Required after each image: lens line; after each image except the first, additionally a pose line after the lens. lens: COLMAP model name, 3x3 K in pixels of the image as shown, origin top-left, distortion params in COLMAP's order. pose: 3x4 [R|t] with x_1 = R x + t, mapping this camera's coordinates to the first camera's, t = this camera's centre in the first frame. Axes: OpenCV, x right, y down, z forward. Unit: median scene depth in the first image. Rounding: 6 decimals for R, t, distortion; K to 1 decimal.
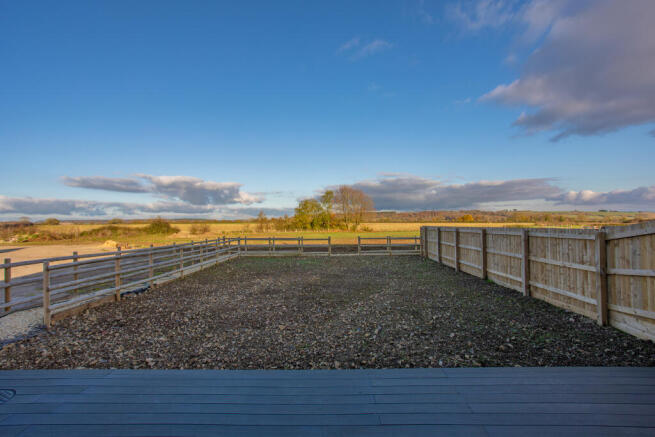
lens RADIAL K [[310.7, 0, 327.5], [0, 310.7, 218.5], [0, 0, 1]] dist [-0.003473, 0.000181]
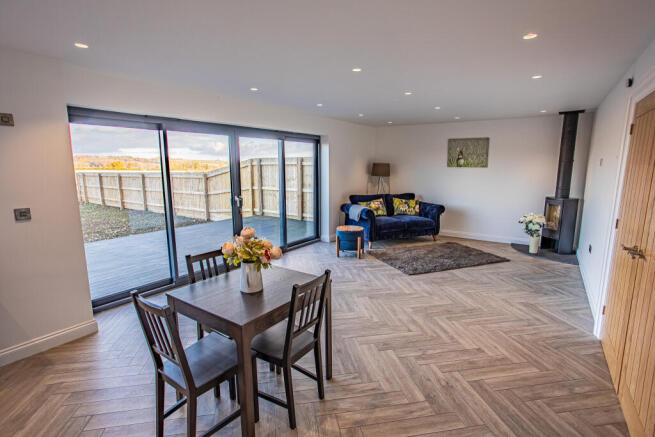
lens RADIAL K [[326.6, 0, 327.5], [0, 326.6, 218.5], [0, 0, 1]] dist [-0.024734, 0.000712]
pose [[0.543130, -0.120048, 0.831022, -0.193496], [-0.017002, 0.987951, 0.153829, -0.002825], [-0.839476, -0.097679, 0.534545, -0.342987]]
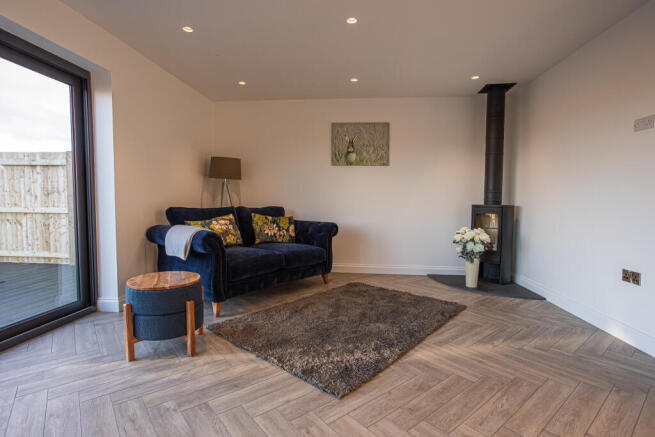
lens RADIAL K [[326.6, 0, 327.5], [0, 326.6, 218.5], [0, 0, 1]] dist [-0.024734, 0.000712]
pose [[0.066925, -0.038992, 0.996996, 0.018313], [-0.022339, 0.998927, 0.040567, 0.035196], [-0.997508, -0.024987, 0.065983, -0.233665]]
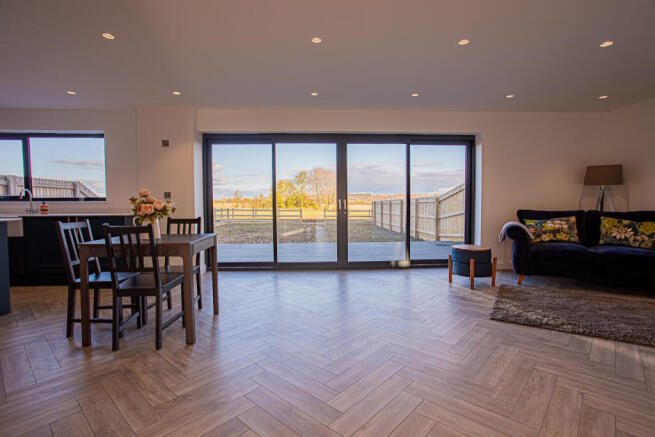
lens RADIAL K [[326.6, 0, 327.5], [0, 326.6, 218.5], [0, 0, 1]] dist [-0.024734, 0.000712]
pose [[0.996943, 0.004530, 0.078004, 0.013664], [-0.008814, 0.998466, 0.054658, 0.030839], [-0.077637, -0.055178, 0.995454, -0.443594]]
